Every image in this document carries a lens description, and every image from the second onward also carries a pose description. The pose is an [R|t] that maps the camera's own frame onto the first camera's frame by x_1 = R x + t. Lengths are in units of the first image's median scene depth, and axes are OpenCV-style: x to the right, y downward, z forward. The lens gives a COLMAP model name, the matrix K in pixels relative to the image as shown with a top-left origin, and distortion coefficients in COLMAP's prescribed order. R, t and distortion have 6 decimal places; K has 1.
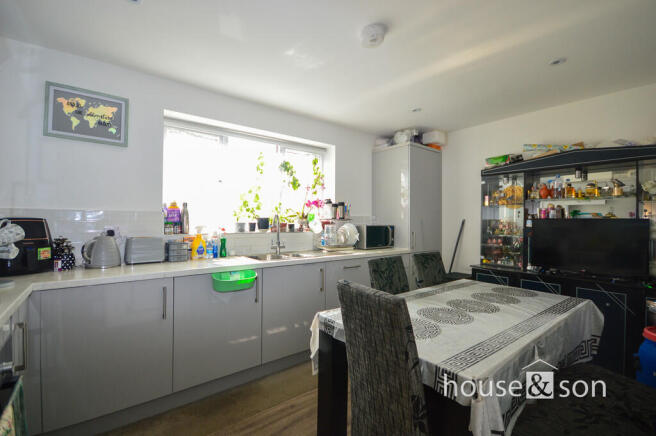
lens RADIAL K [[290.7, 0, 328.0], [0, 290.7, 218.0], [0, 0, 1]] dist [0.002183, -0.008247]
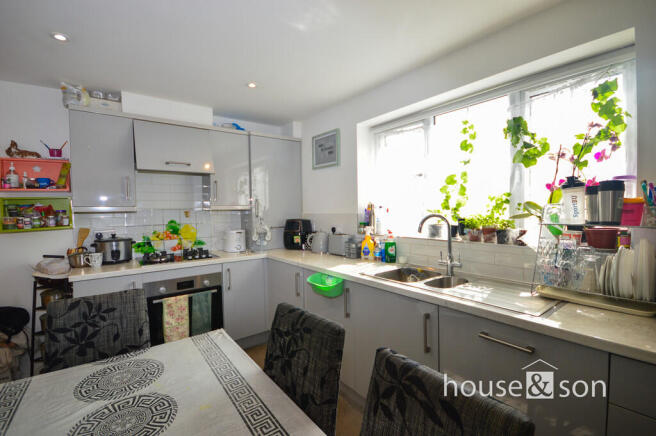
lens RADIAL K [[290.7, 0, 328.0], [0, 290.7, 218.0], [0, 0, 1]] dist [0.002183, -0.008247]
pose [[-0.007546, 0.008654, -0.999934, 0.666720], [0.012117, 0.999890, 0.008562, -0.017179], [0.999898, -0.012052, -0.007650, 1.027261]]
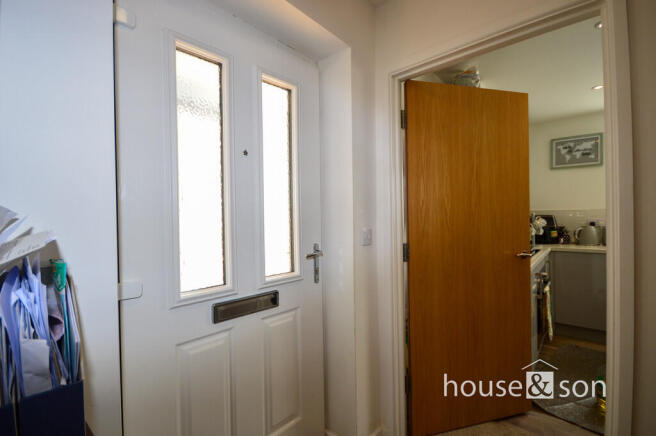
lens RADIAL K [[290.7, 0, 328.0], [0, 290.7, 218.0], [0, 0, 1]] dist [0.002183, -0.008247]
pose [[0.164601, -0.004763, -0.986349, 0.548154], [0.025289, 0.999680, -0.000608, -0.013969], [0.986036, -0.024843, 0.164669, -0.650811]]
